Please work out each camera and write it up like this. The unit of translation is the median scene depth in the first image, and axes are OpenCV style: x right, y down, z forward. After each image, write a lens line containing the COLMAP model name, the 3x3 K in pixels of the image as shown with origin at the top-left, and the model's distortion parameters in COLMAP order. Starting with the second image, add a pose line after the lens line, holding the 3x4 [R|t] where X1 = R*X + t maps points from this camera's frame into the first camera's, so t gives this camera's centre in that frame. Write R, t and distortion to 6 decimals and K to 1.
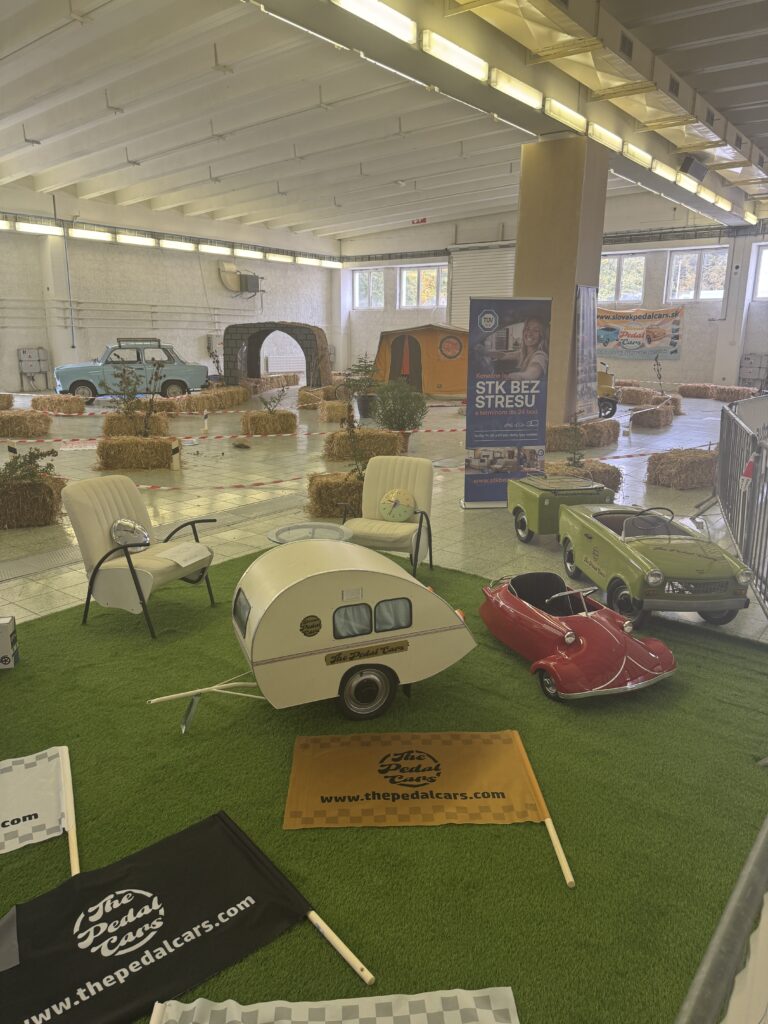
lens RADIAL K [[713.9, 0, 389.6], [0, 713.9, 522.8], [0, 0, 1]] dist [0.104879, -0.174037]
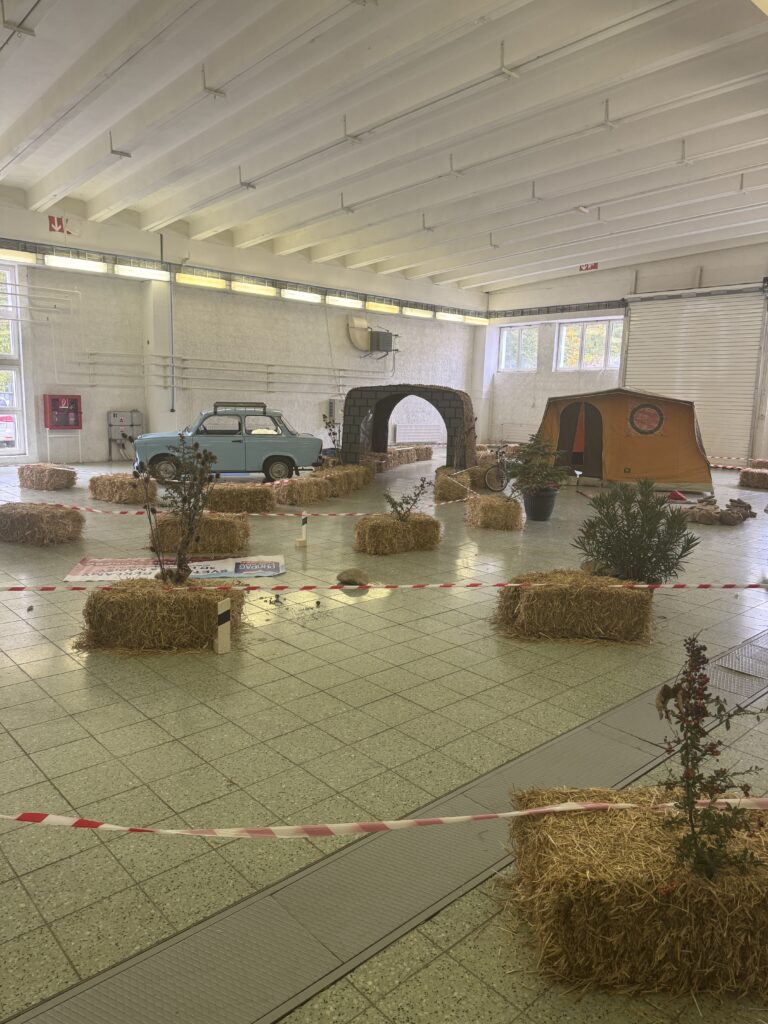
lens RADIAL K [[713.9, 0, 389.6], [0, 713.9, 522.8], [0, 0, 1]] dist [0.104879, -0.174037]
pose [[0.985563, 0.045542, -0.163068, -0.043582], [-0.059341, 0.994964, -0.080773, -0.059599], [0.158568, 0.089284, 0.983303, 0.224519]]
